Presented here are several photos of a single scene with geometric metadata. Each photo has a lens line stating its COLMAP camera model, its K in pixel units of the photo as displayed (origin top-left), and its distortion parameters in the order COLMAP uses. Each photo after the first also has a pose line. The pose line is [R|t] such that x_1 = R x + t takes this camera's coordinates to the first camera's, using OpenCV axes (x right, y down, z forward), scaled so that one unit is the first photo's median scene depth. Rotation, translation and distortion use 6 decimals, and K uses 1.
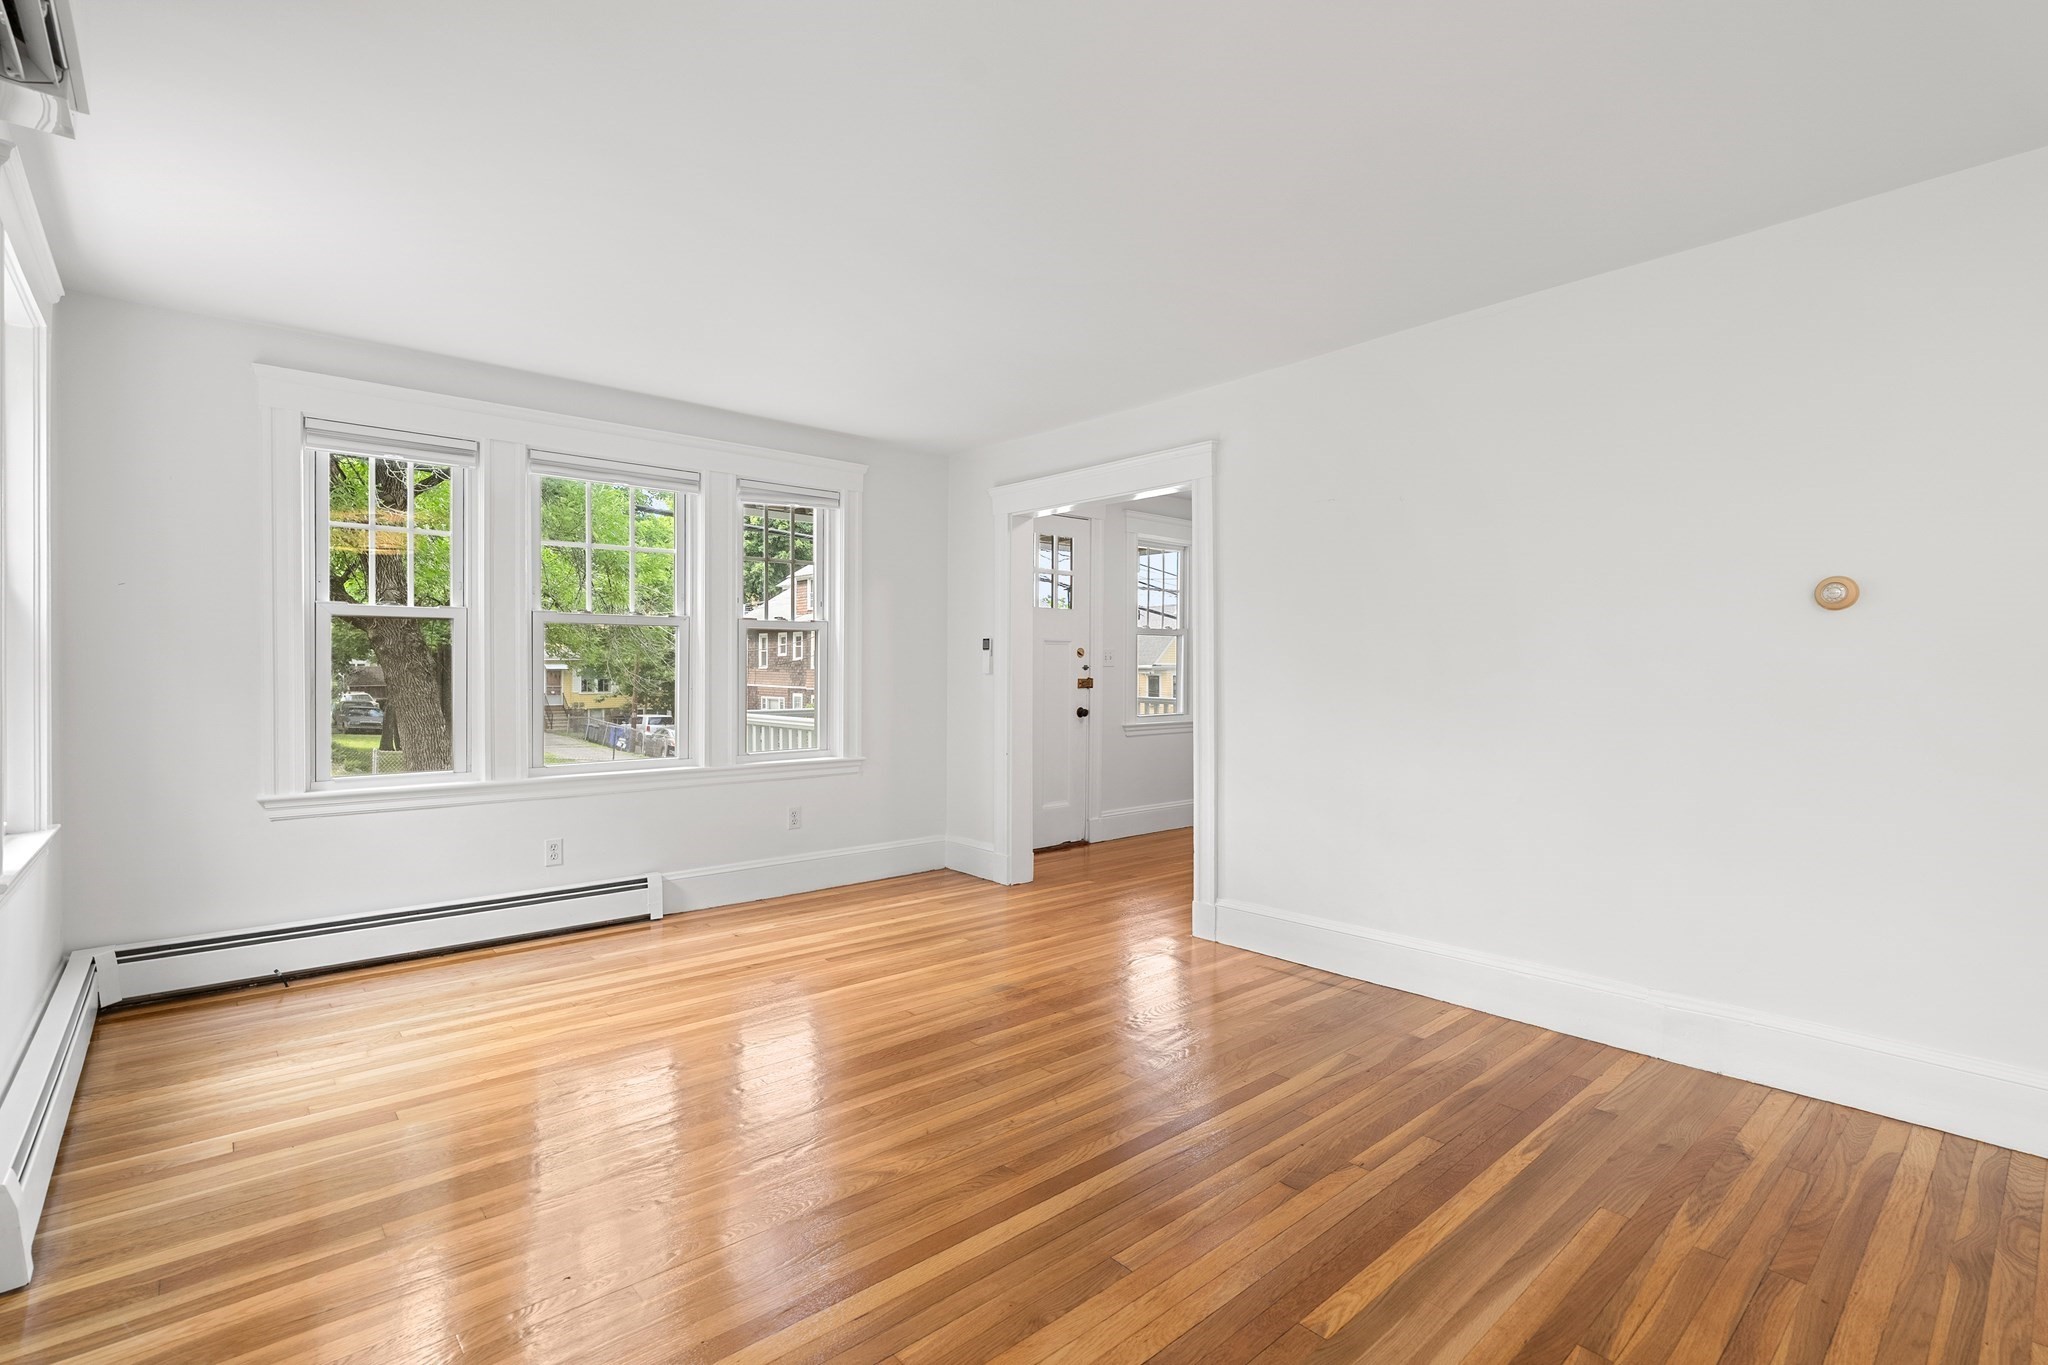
lens RADIAL K [[937.2, 0, 1017.2], [0, 937.2, 675.4], [0, 0, 1]] dist [-0.001776, 0.000550]
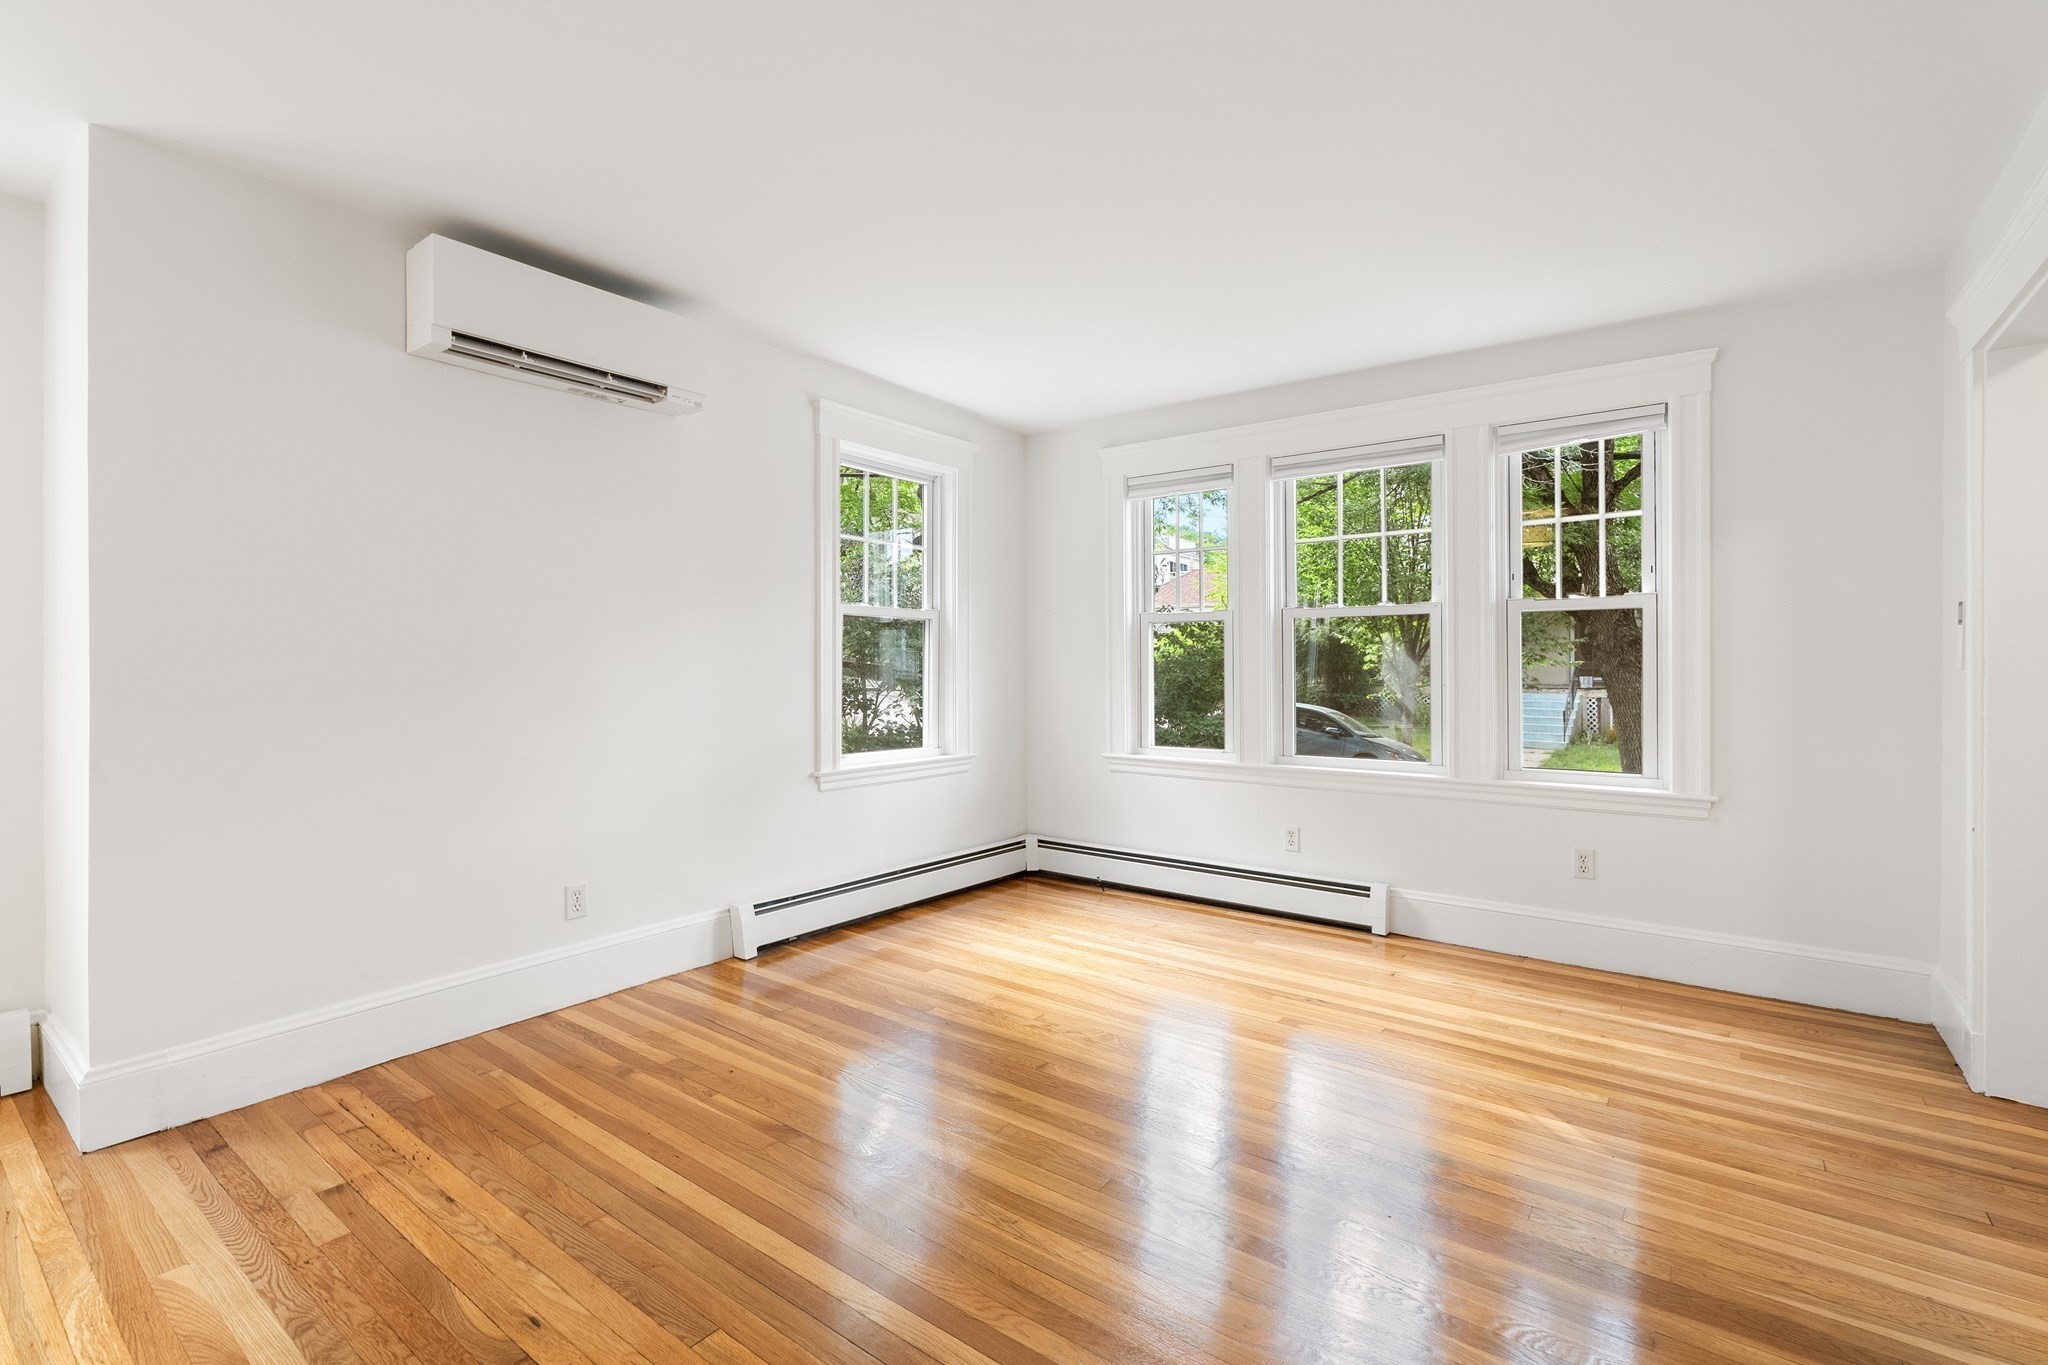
lens RADIAL K [[937.2, 0, 1017.2], [0, 937.2, 675.4], [0, 0, 1]] dist [-0.001776, 0.000550]
pose [[0.196602, 0.013874, -0.980385, 0.461783], [0.000896, 0.999897, 0.014330, -0.008682], [0.980483, -0.003696, 0.196570, 0.485786]]
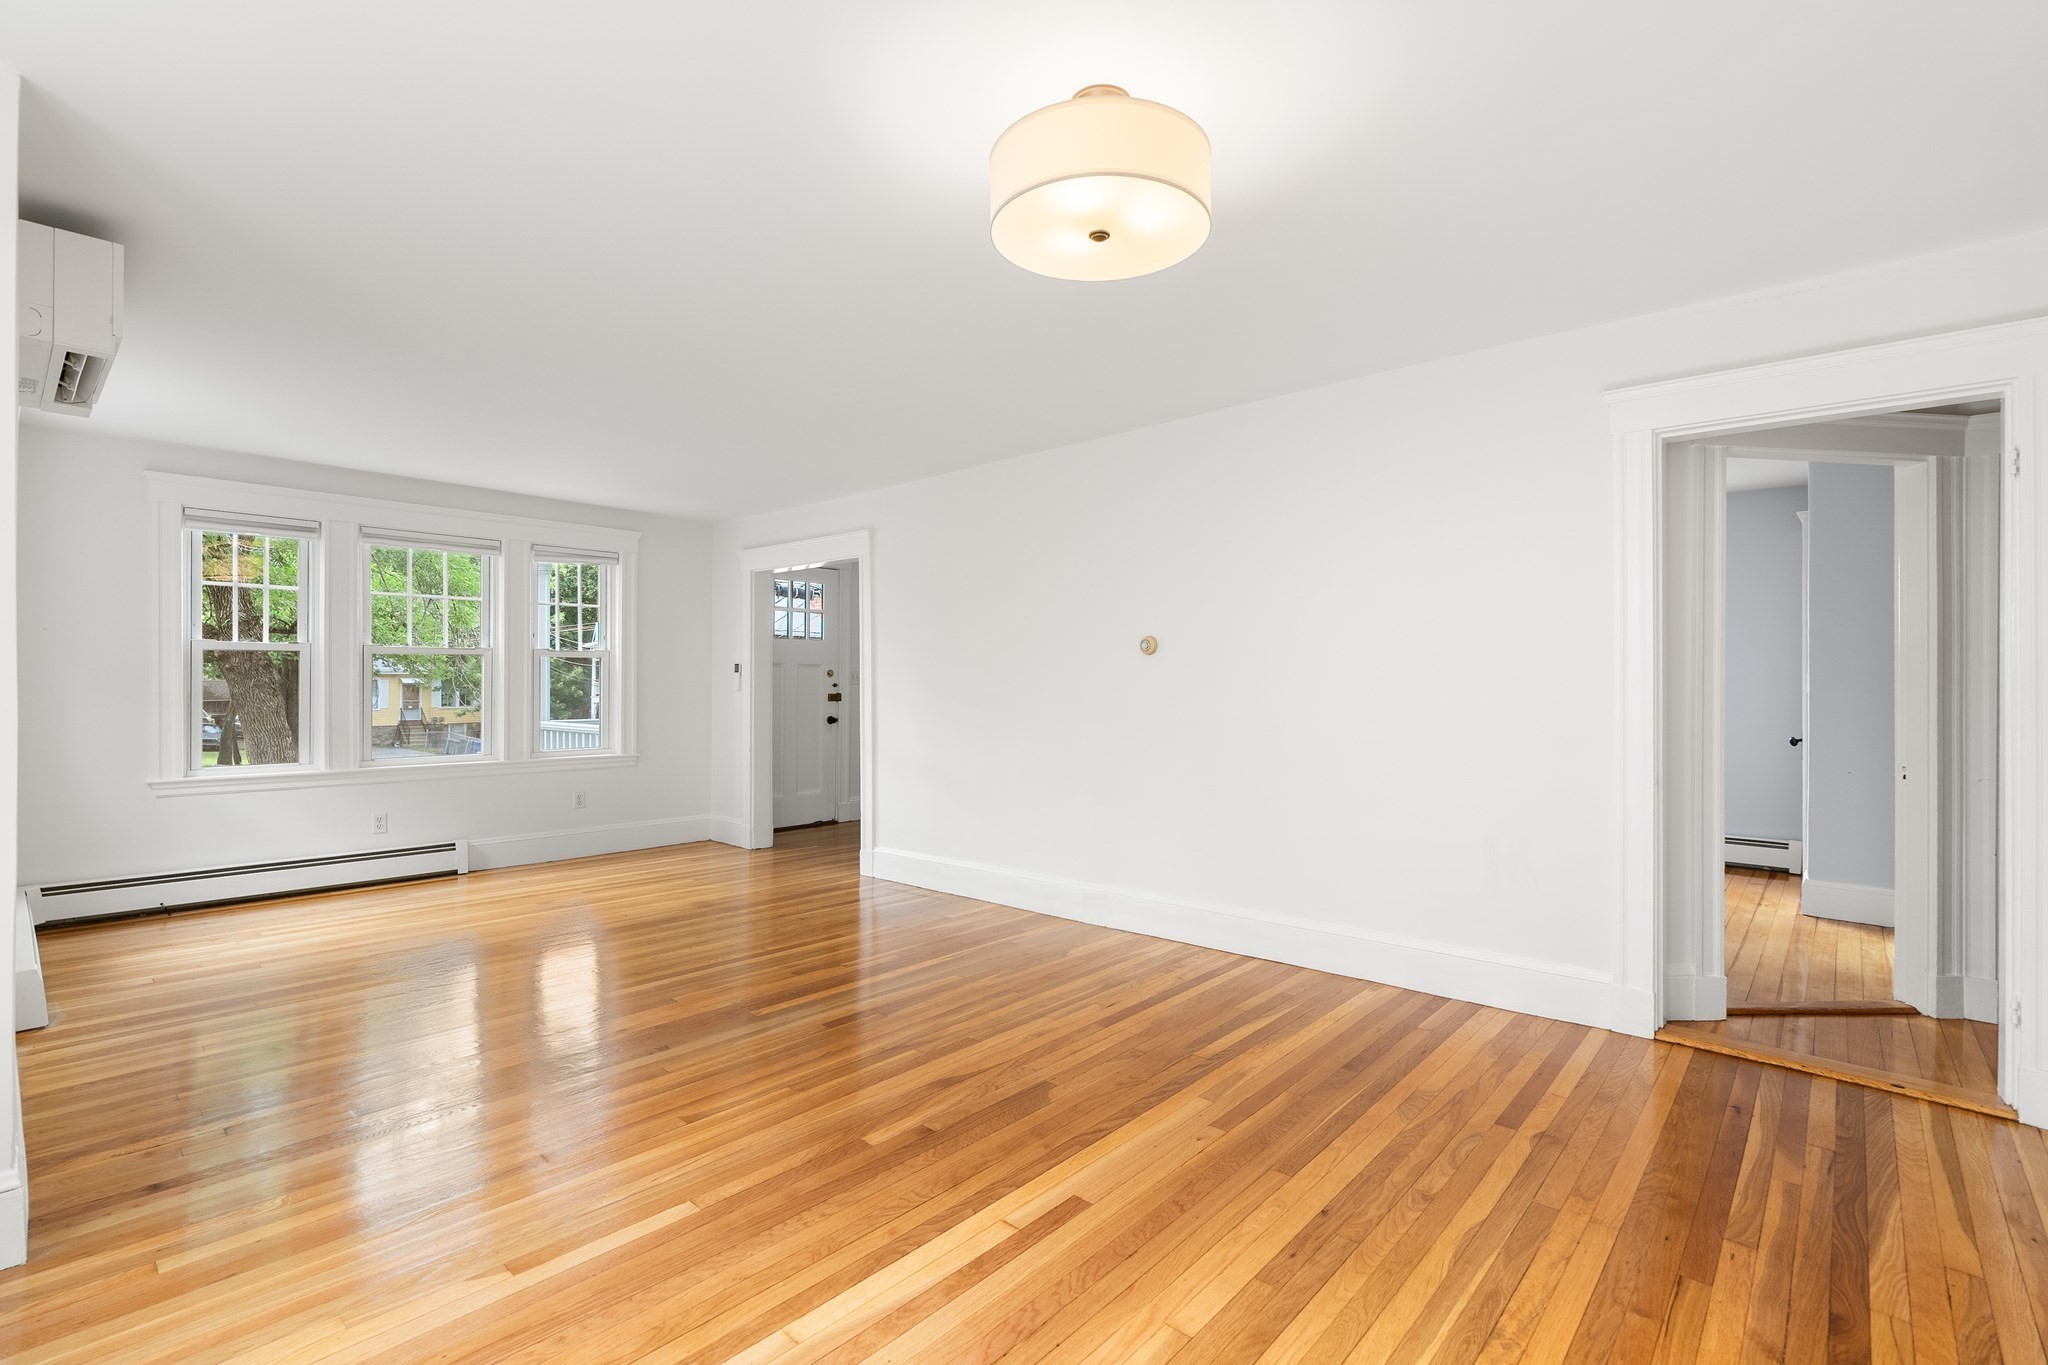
lens RADIAL K [[930.9, 0, 1019.3], [0, 930.9, 680.6], [0, 0, 1]] dist [0.000616, 0.000421]
pose [[0.993296, -0.000177, 0.115596, 0.262643], [0.001168, 0.999963, -0.008501, -0.004629], [-0.115591, 0.008579, 0.993260, -0.436095]]
